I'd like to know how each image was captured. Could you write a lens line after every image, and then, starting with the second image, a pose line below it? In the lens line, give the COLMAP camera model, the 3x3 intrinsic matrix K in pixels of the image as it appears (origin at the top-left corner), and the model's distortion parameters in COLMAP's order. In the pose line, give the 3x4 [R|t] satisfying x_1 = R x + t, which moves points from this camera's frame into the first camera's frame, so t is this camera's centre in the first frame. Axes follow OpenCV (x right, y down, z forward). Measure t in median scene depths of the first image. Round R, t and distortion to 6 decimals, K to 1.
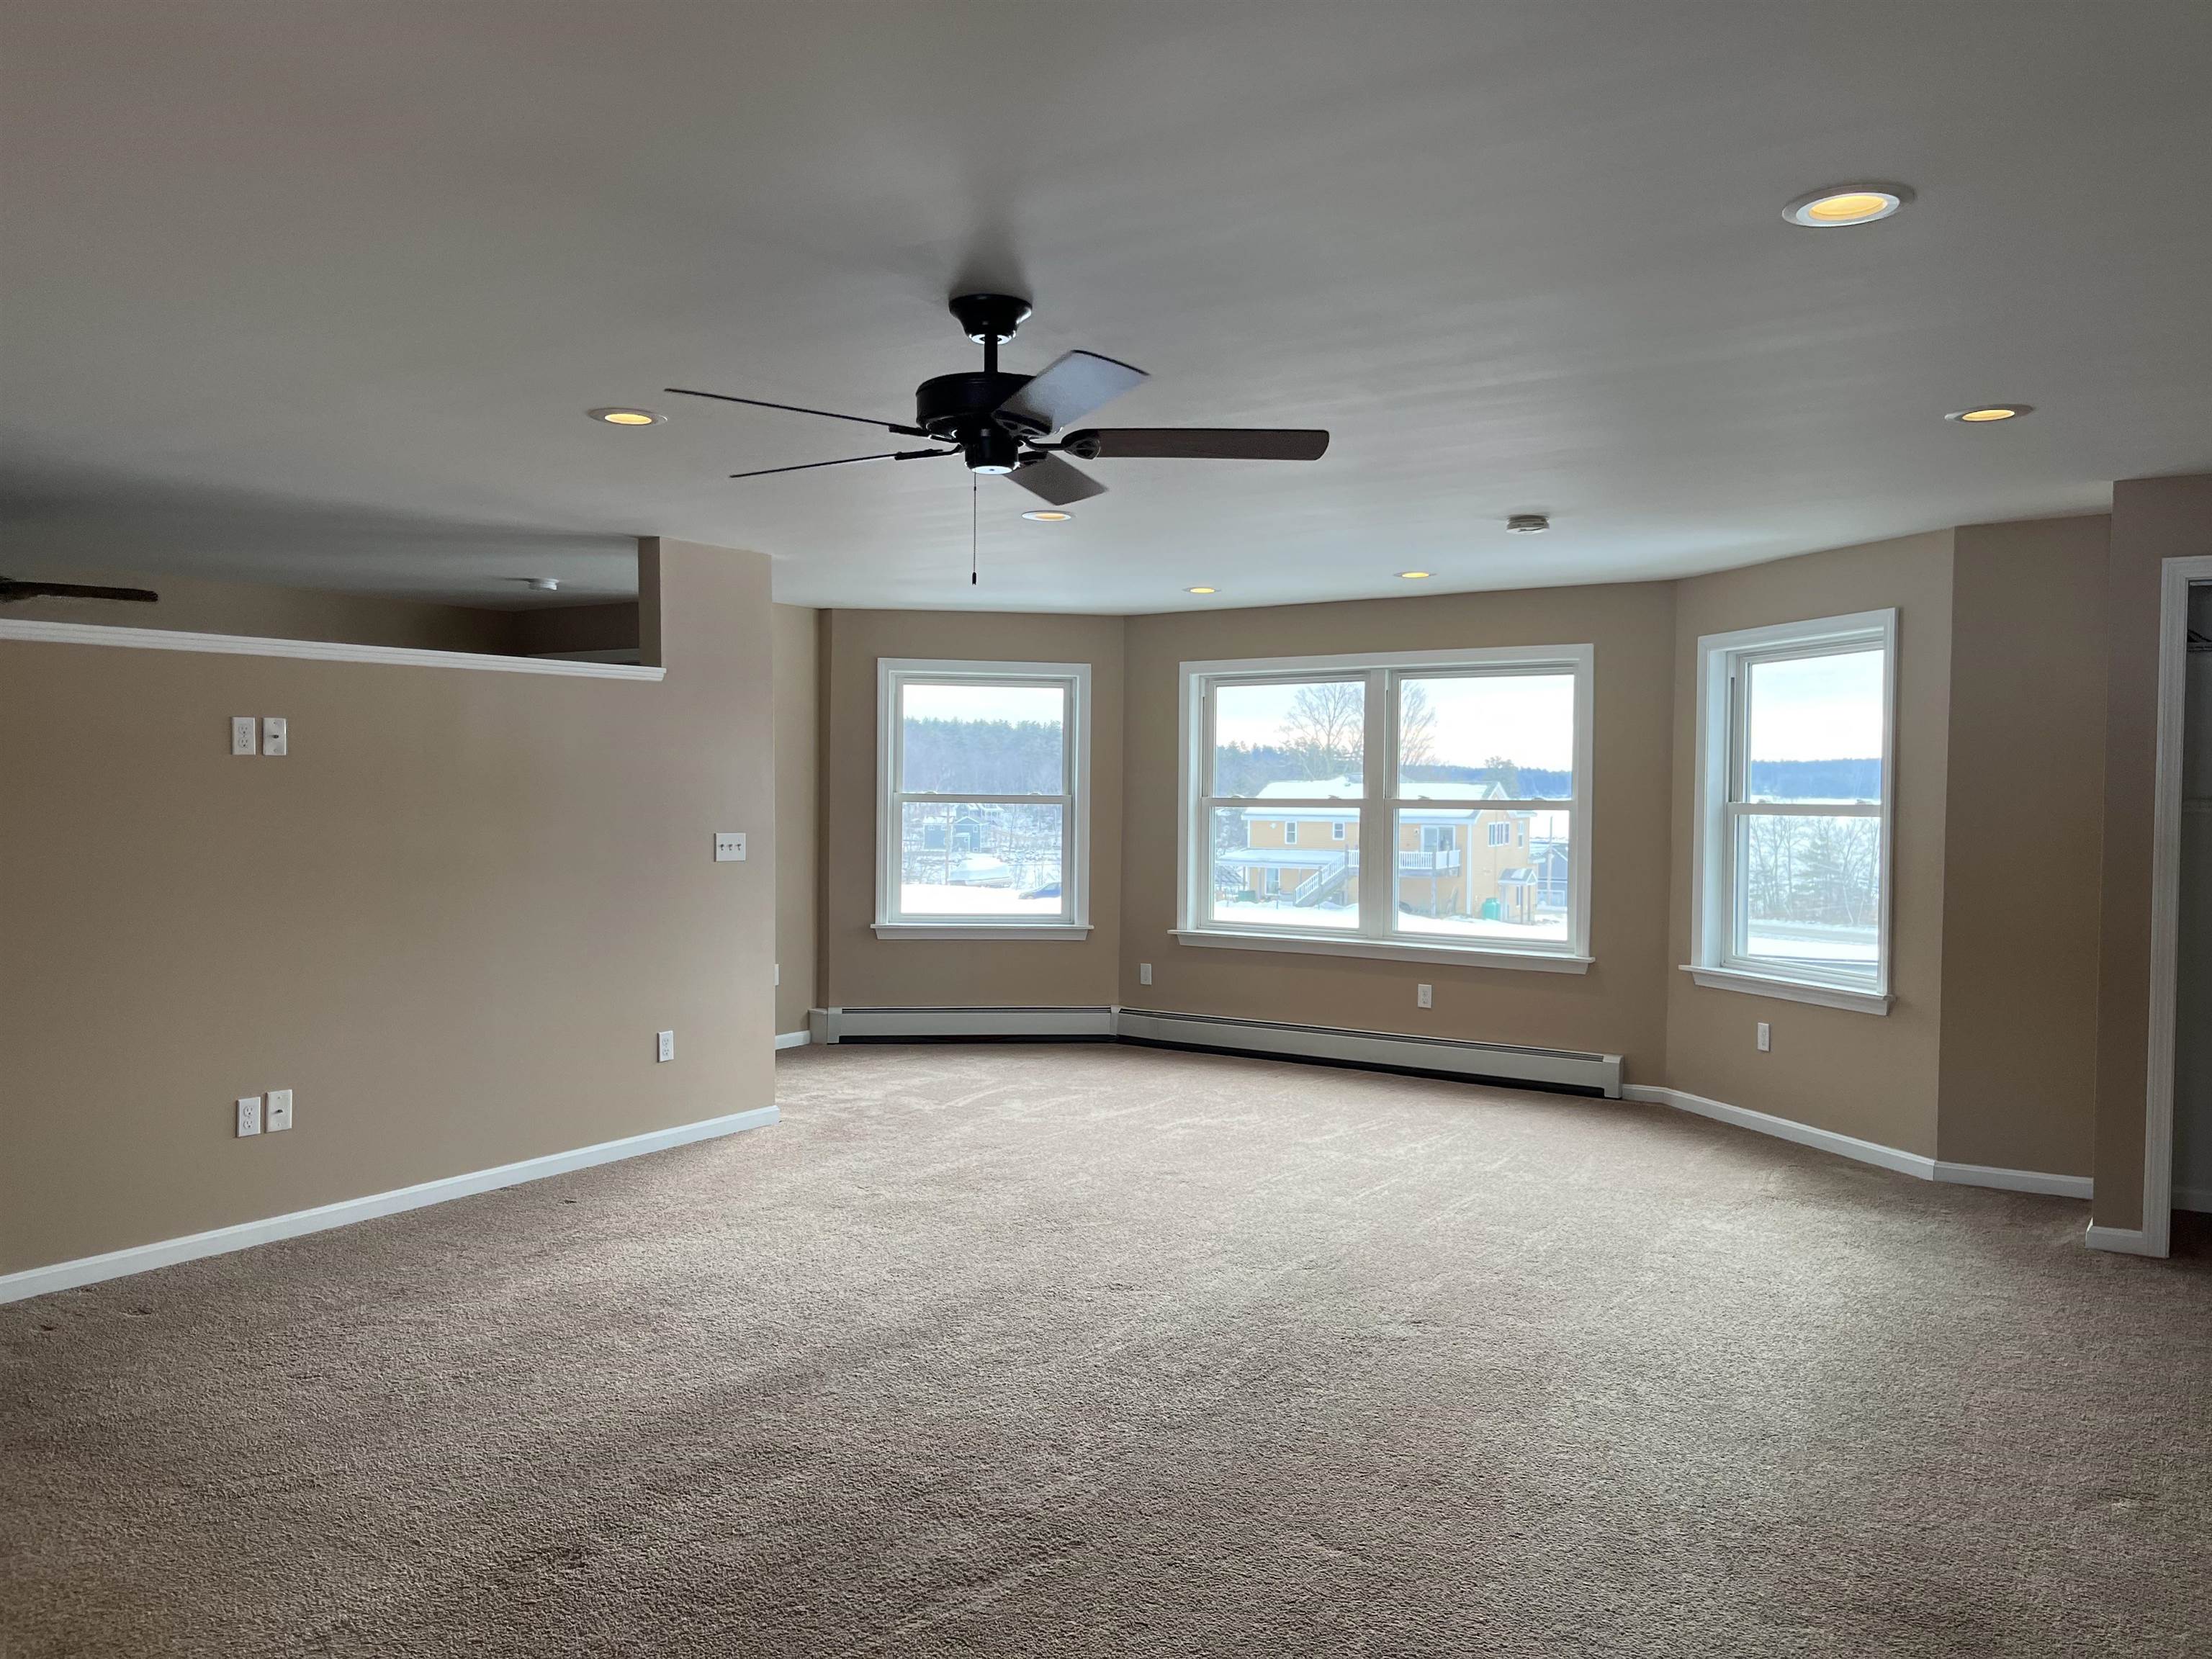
lens RADIAL K [[1663.5, 0, 1096.0], [0, 1663.5, 839.4], [0, 0, 1]] dist [0.068028, -0.097252]
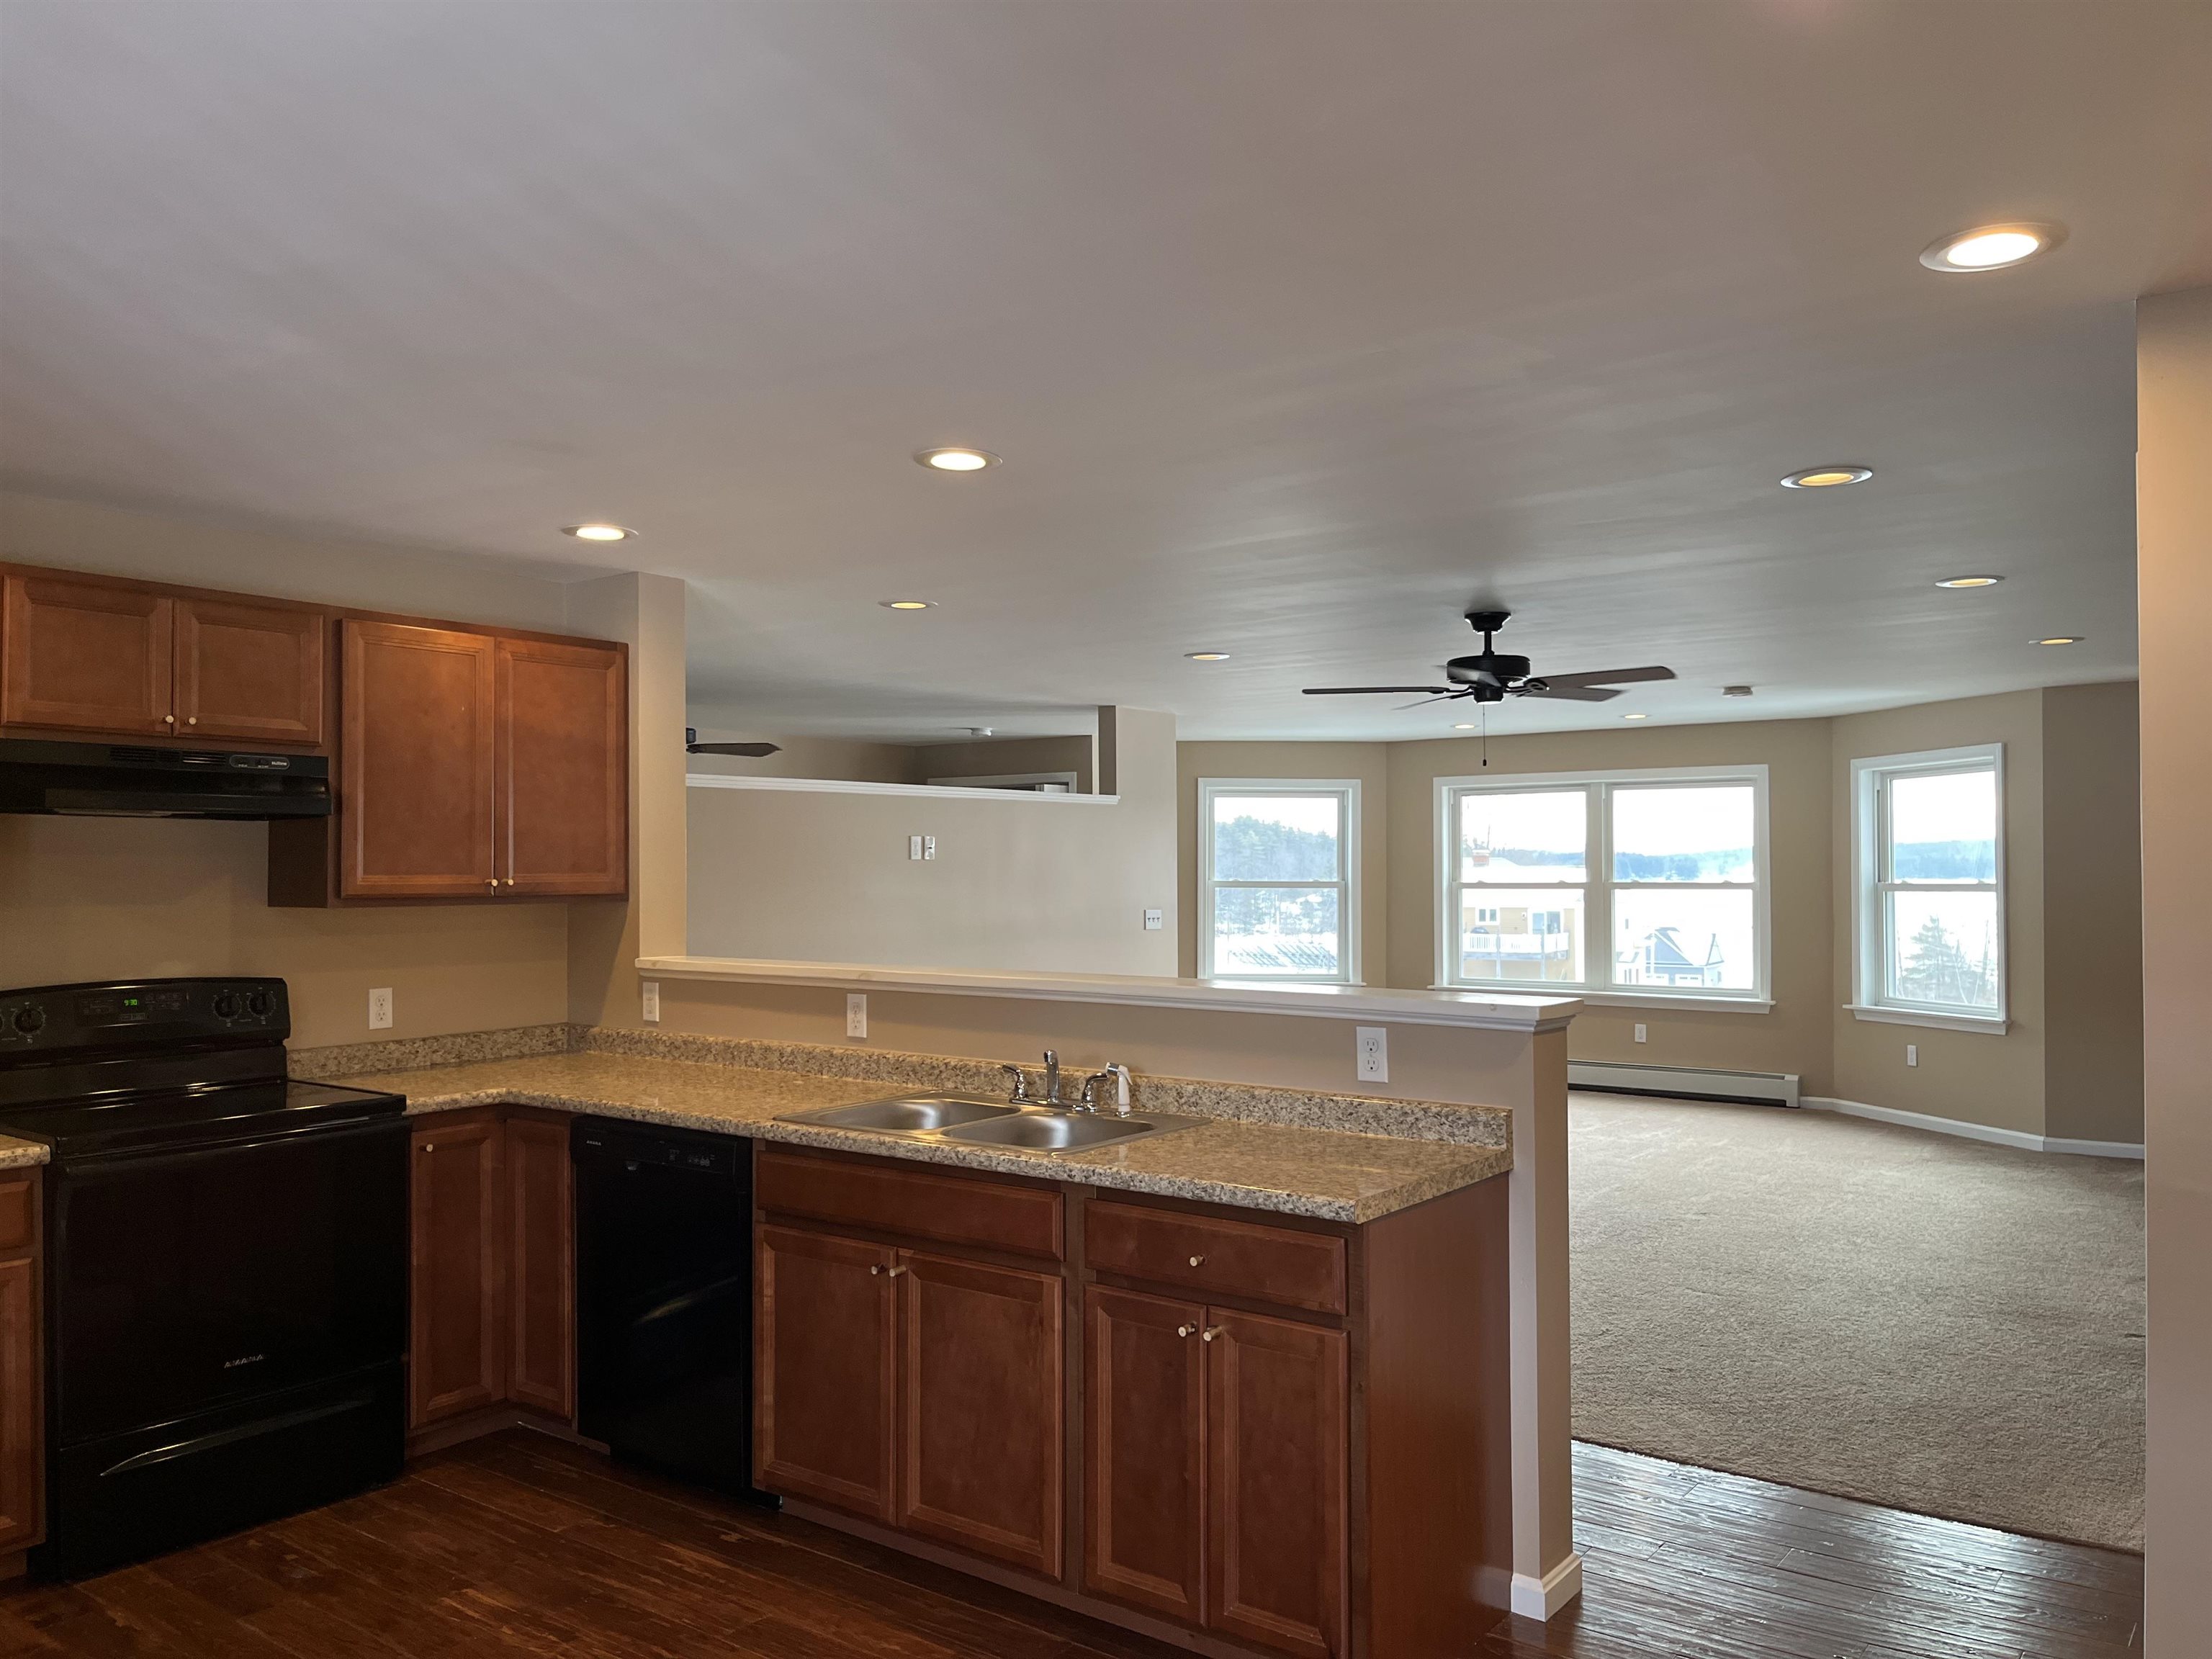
lens RADIAL K [[1632.5, 0, 1108.4], [0, 1632.5, 845.6], [0, 0, 1]] dist [0.072011, -0.084520]
pose [[0.998519, -0.009851, -0.053498, -0.158823], [0.007207, 0.998754, -0.049391, 0.008920], [0.053918, 0.048933, 0.997346, -0.335907]]
